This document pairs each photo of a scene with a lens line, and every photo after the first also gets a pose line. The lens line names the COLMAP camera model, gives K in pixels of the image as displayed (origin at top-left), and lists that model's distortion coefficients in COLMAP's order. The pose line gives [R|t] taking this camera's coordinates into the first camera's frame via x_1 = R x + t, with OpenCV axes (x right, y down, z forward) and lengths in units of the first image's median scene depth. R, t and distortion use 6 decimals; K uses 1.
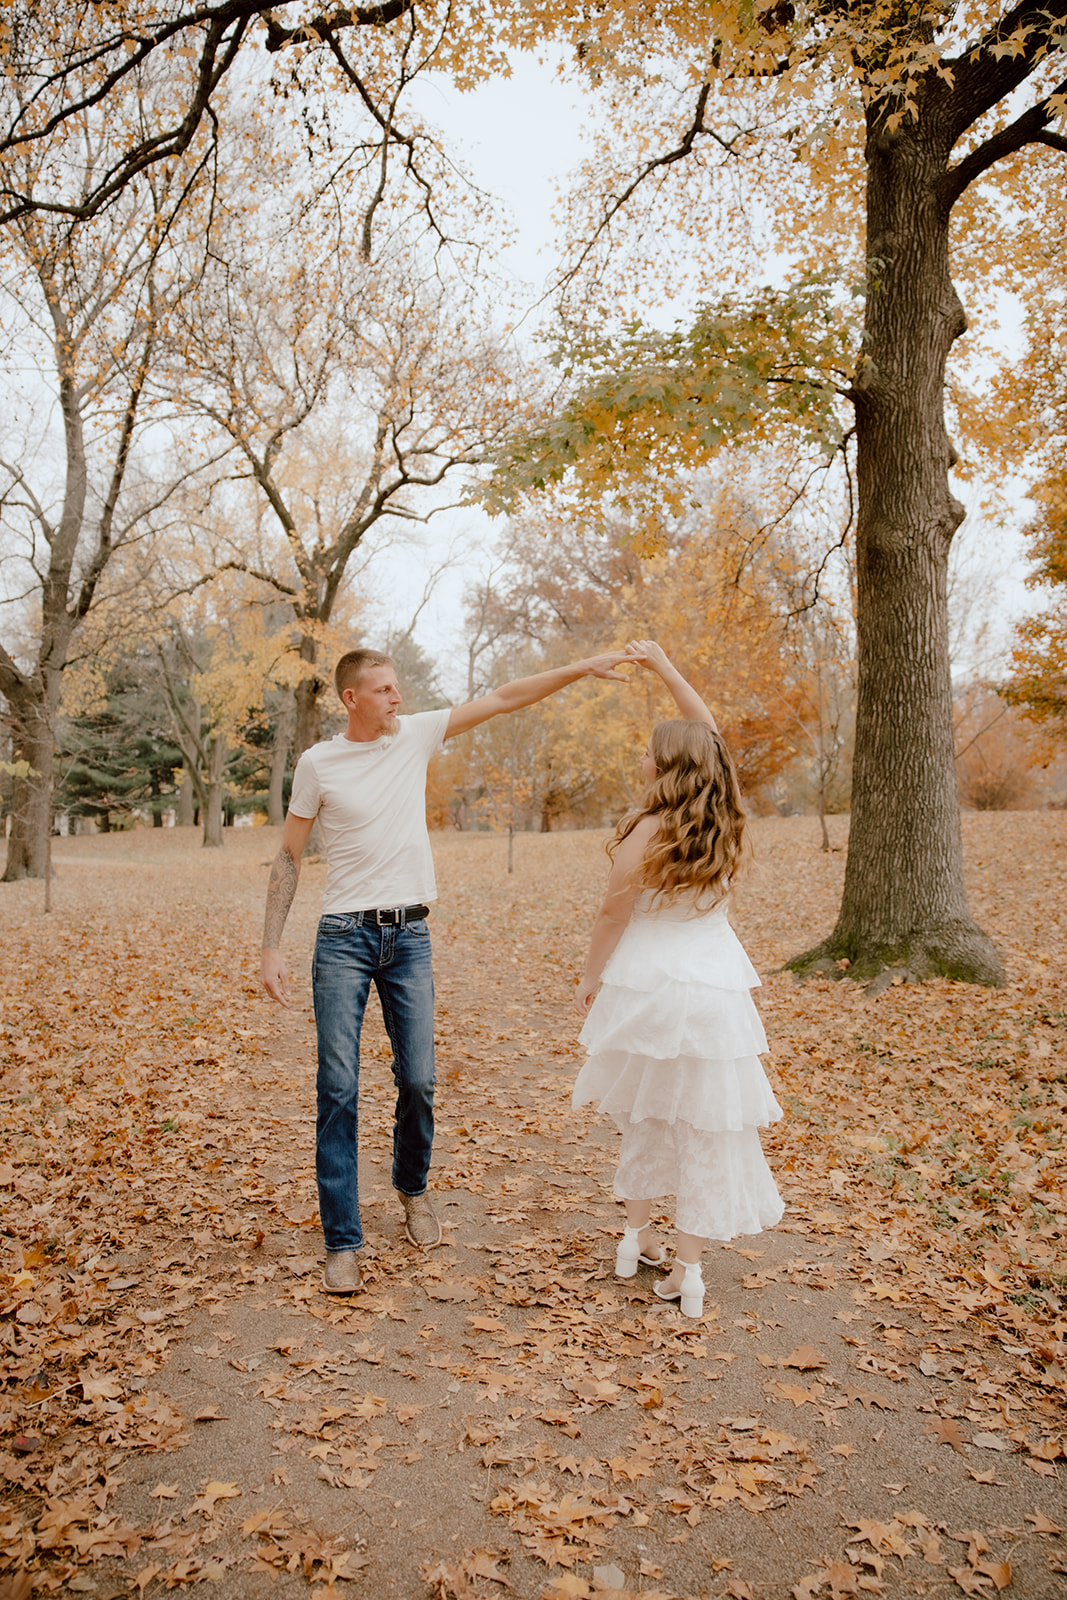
lens RADIAL K [[1554.5, 0, 547.0], [0, 1554.5, 827.1], [0, 0, 1]] dist [0.000597, 0.011583]
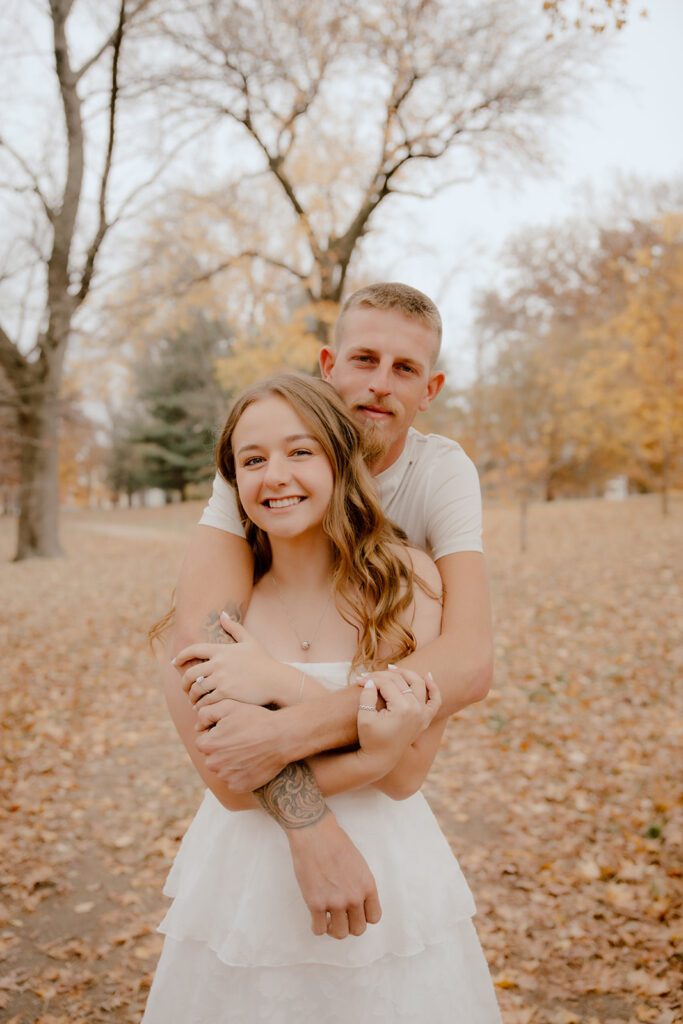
lens RADIAL K [[994.9, 0, 350.2], [0, 994.9, 529.3], [0, 0, 1]] dist [0.000597, 0.011583]
pose [[0.984264, -0.007786, -0.176535, -0.015821], [0.014383, 0.999244, 0.036117, -0.004833], [0.176120, -0.038088, 0.983632, 0.308821]]
